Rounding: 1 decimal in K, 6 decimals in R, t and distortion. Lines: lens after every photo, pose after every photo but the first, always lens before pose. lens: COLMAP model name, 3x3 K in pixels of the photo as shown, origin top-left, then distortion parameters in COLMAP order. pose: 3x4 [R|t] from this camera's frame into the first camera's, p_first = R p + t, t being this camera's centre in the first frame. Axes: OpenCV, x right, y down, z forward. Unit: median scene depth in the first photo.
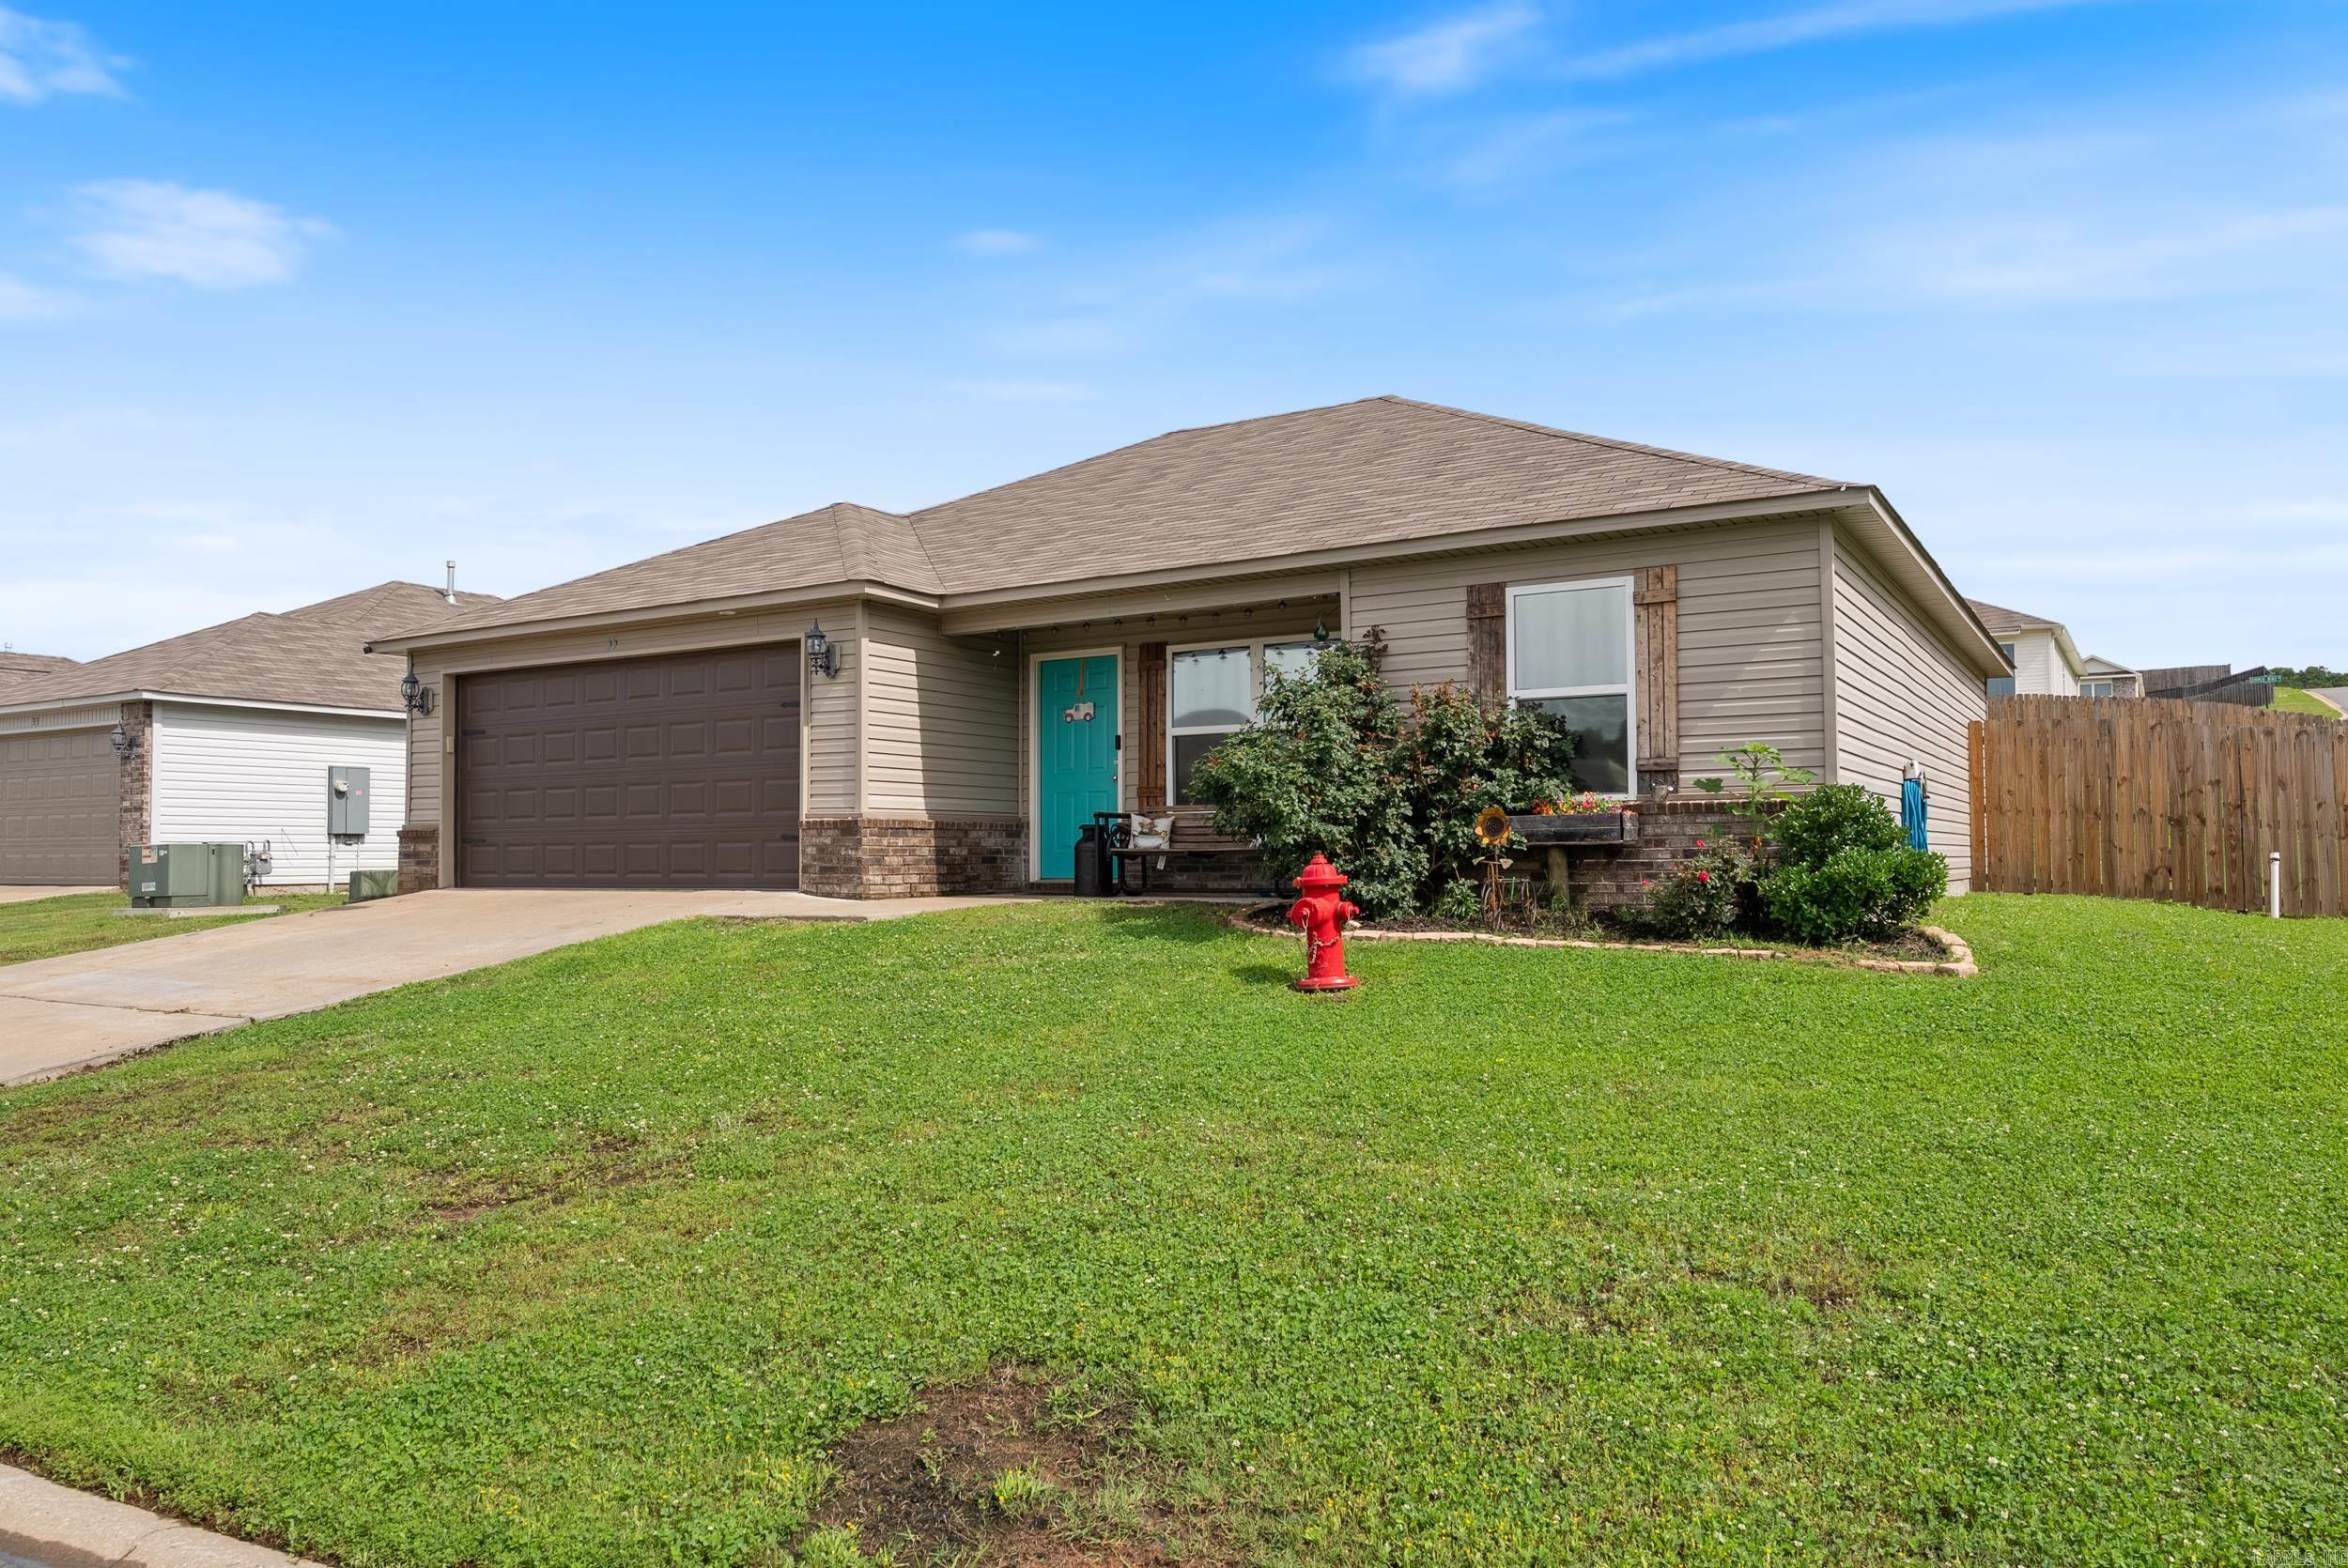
lens RADIAL K [[1637.7, 0, 1174.0], [0, 1637.7, 784.0], [0, 0, 1]] dist [-0.000511, 0.002974]
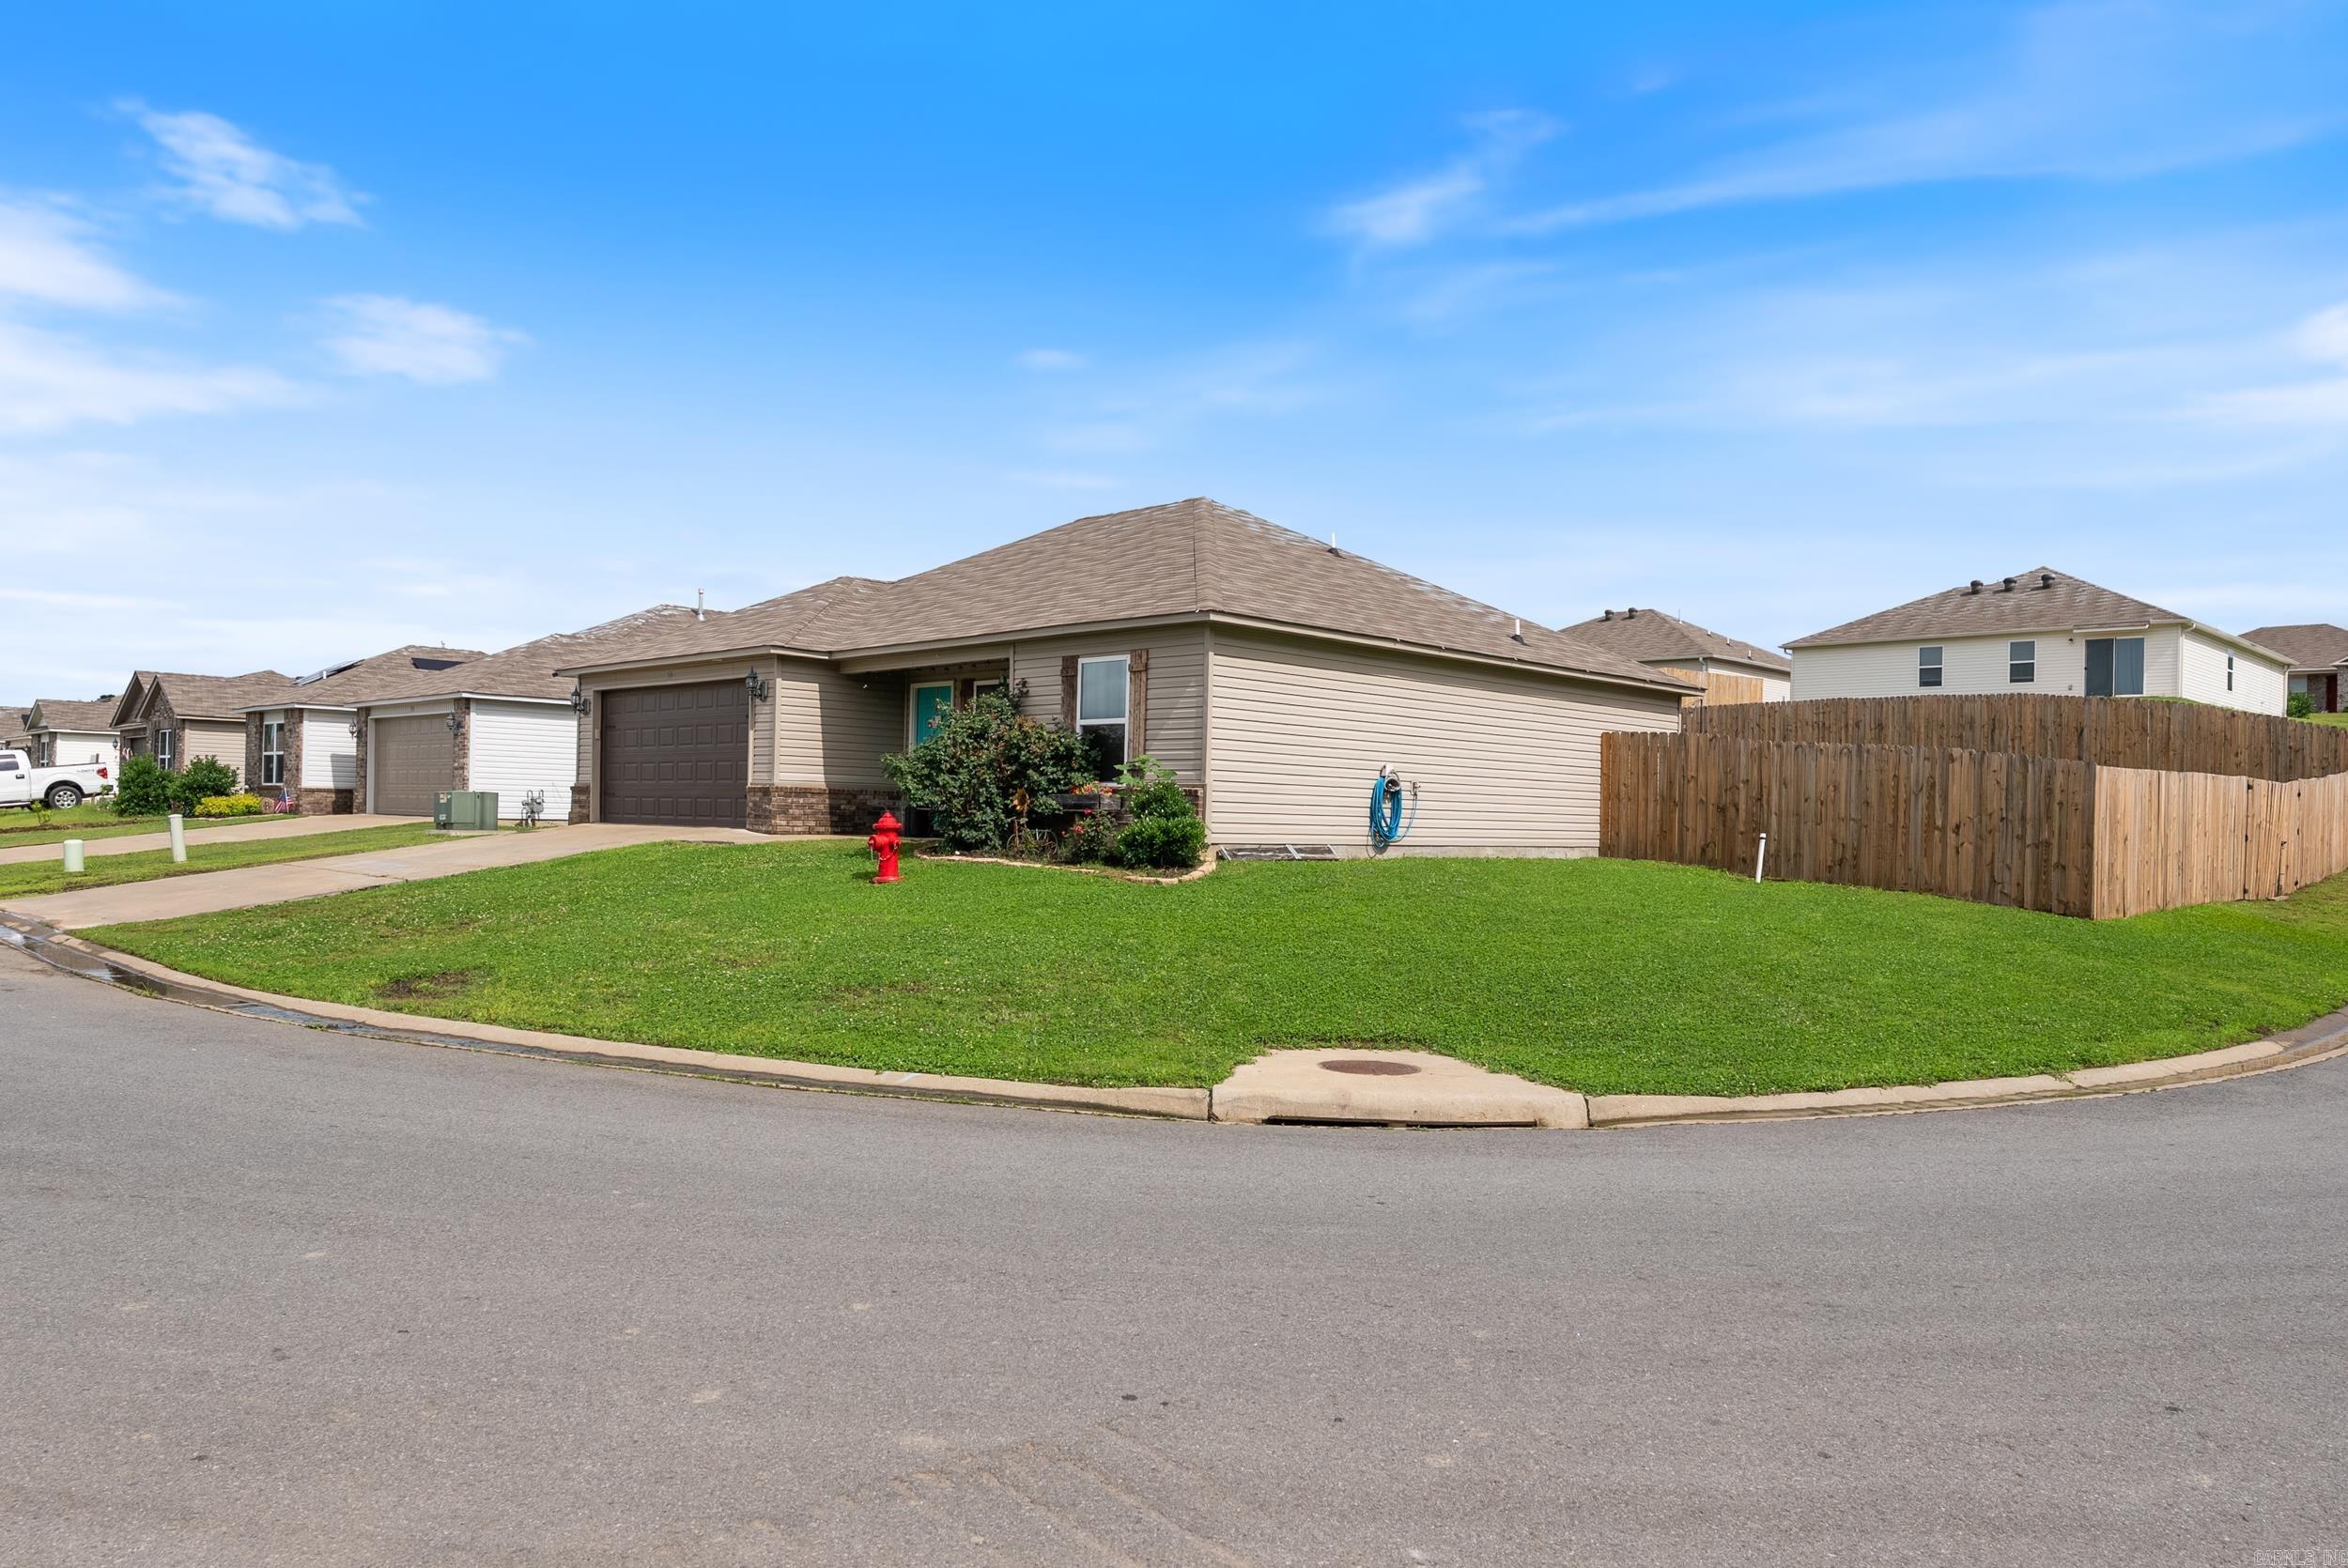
lens RADIAL K [[1633.6, 0, 1174.0], [0, 1633.6, 784.0], [0, 0, 1]] dist [-0.004437, -0.000770]
pose [[0.971492, 0.022450, -0.236007, 0.561664], [-0.017321, 0.999567, 0.023784, -0.026164], [0.236439, -0.019018, 0.971460, -0.493329]]
